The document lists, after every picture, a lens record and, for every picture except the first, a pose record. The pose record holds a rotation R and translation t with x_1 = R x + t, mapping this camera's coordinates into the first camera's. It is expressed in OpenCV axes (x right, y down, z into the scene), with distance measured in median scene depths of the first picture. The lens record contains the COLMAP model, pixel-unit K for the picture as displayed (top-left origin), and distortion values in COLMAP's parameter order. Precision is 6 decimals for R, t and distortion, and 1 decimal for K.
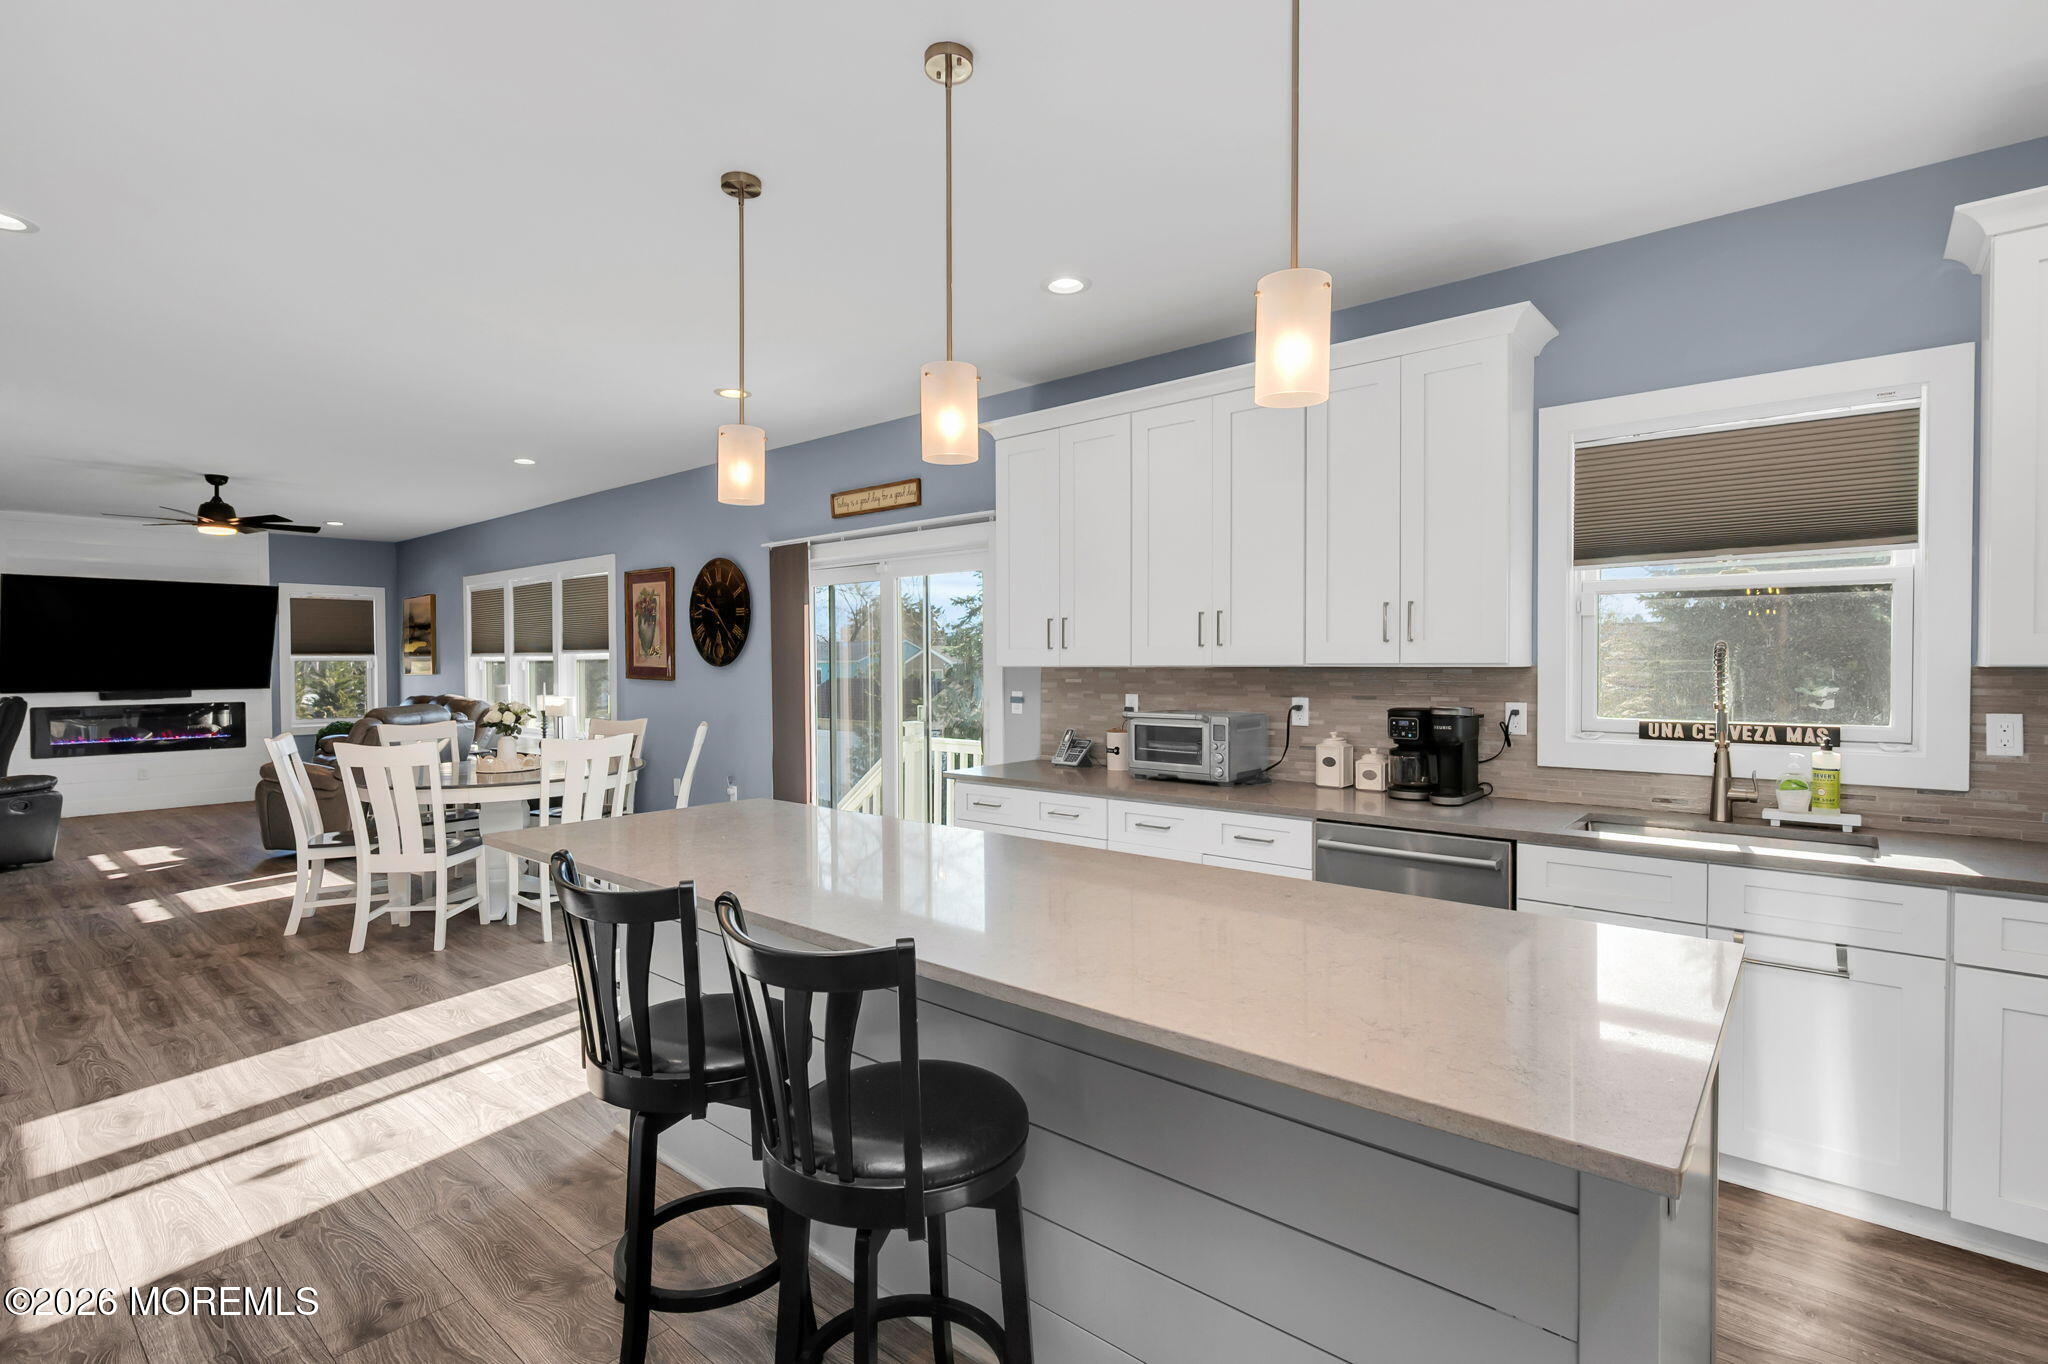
lens RADIAL K [[961.8, 0, 1034.6], [0, 961.8, 678.1], [0, 0, 1]] dist [0.001009, -0.000464]
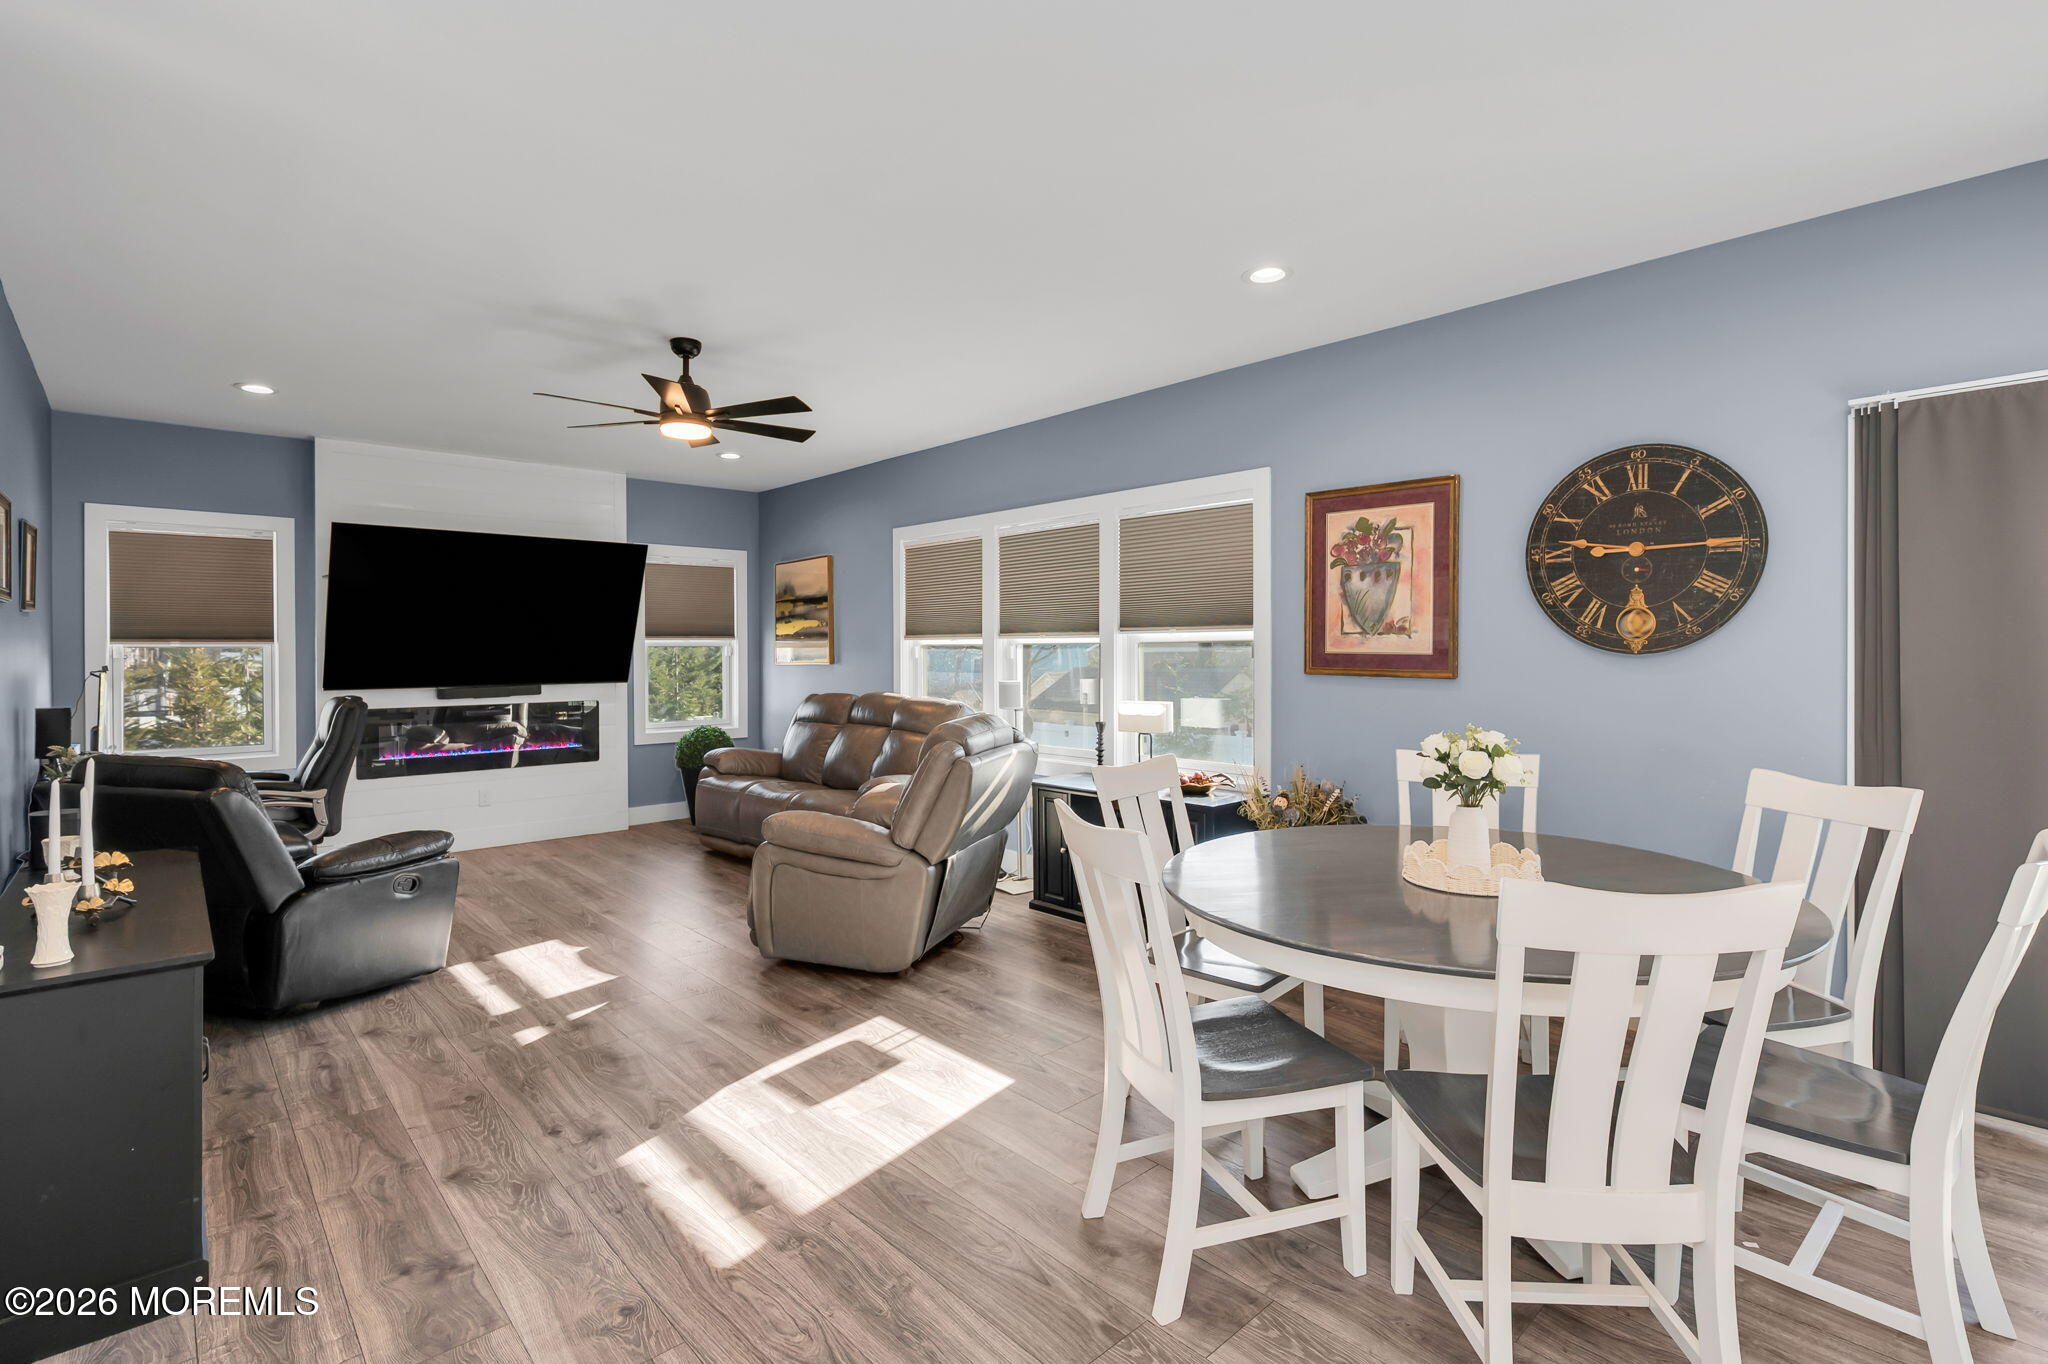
lens RADIAL K [[940.7, 0, 1065.4], [0, 940.7, 653.2], [0, 0, 1]] dist [-0.023078, -0.000085]
pose [[0.996334, 0.000084, -0.085546, -1.176153], [-0.001337, 0.999893, -0.014586, -0.005830], [0.085536, 0.014647, 0.996227, 0.902676]]
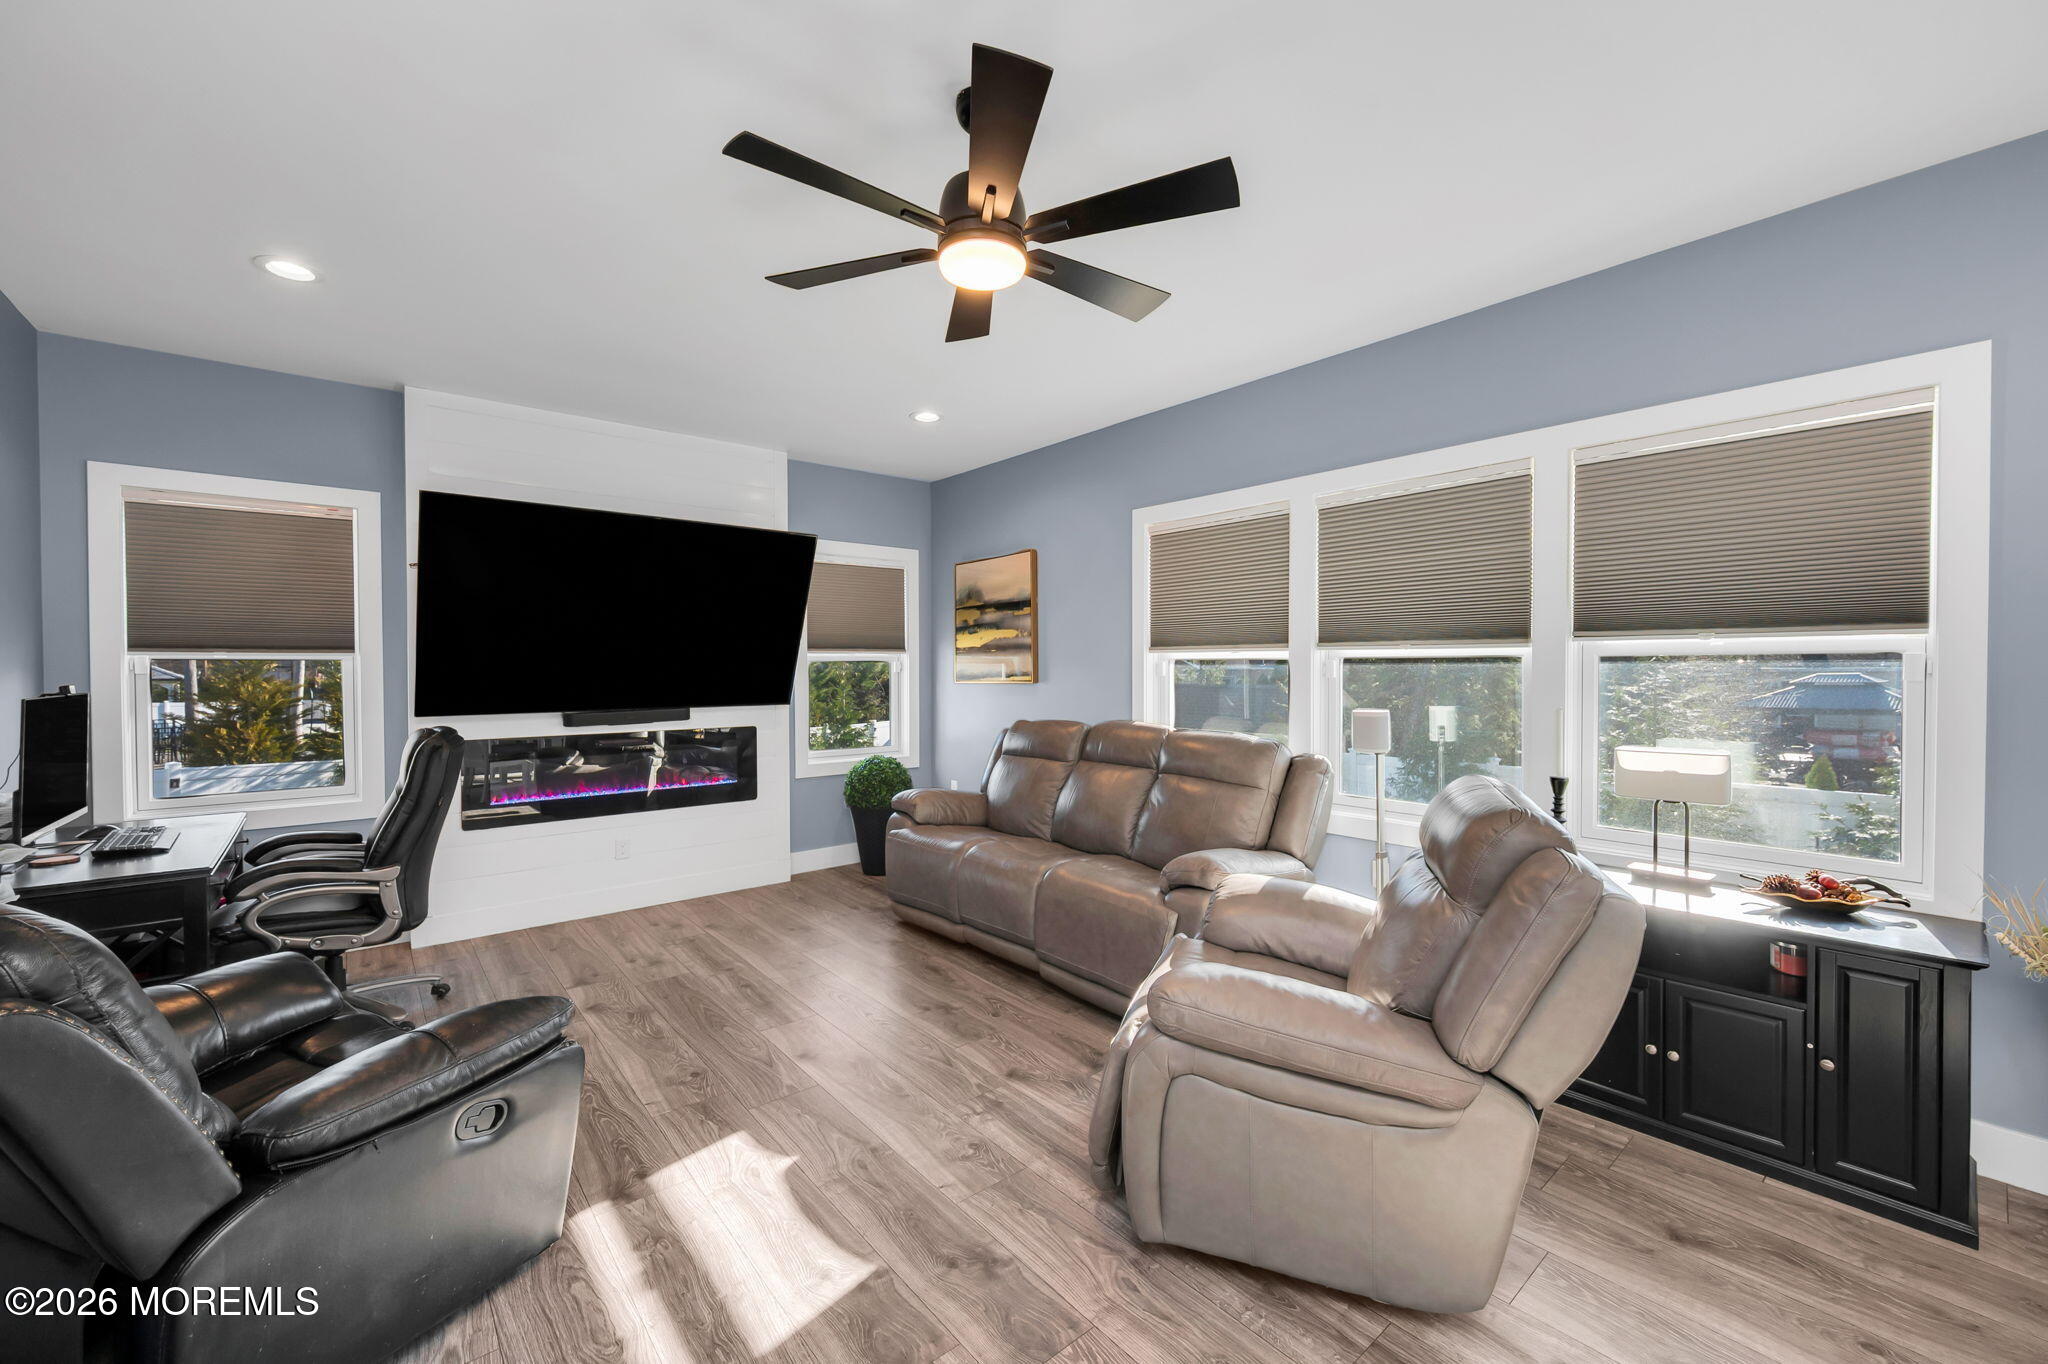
lens RADIAL K [[812.0, 0, 1061.1], [0, 812.0, 681.3], [0, 0, 1]] dist [-0.019164, -0.000051]
pose [[0.990164, 0.004626, -0.139836, -1.650777], [-0.004780, 0.999988, -0.000768, -0.014007], [0.139830, 0.001429, 0.990174, 1.526084]]
